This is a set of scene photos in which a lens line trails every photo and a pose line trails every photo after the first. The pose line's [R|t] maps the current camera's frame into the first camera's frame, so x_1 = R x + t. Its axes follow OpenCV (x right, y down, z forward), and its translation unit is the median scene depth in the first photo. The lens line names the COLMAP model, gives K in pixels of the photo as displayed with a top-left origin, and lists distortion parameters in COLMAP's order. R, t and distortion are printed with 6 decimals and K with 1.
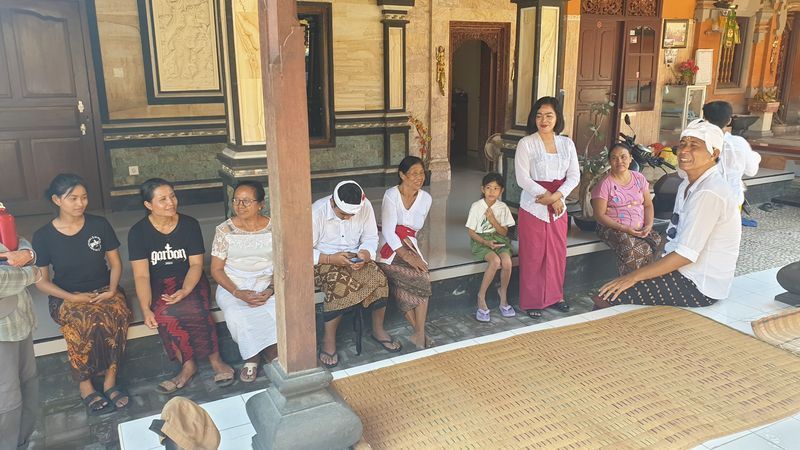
lens RADIAL K [[623.2, 0, 401.0], [0, 623.2, 224.7], [0, 0, 1]] dist [0.000467, 0.000371]
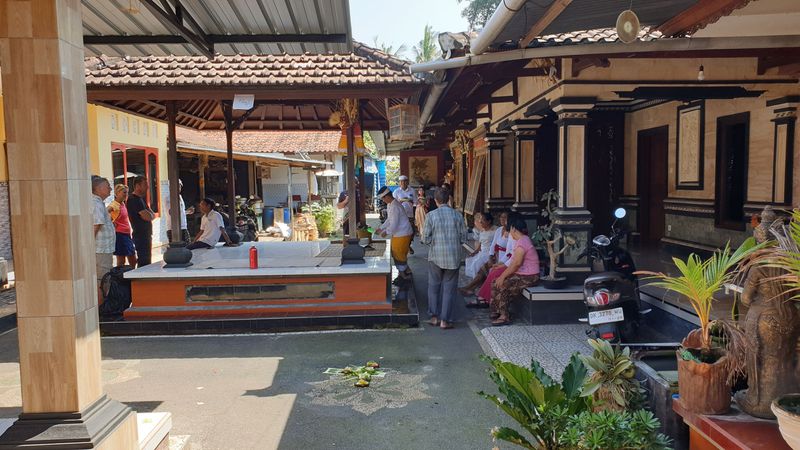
lens RADIAL K [[623.2, 0, 400.5], [0, 623.2, 226.9], [0, 0, 1]] dist [0.000467, 0.000371]
pose [[-0.429093, 0.066087, -0.900840, 1.218406], [-0.220274, 0.959554, 0.175316, -0.198188], [0.875990, 0.273658, -0.397181, 0.915770]]
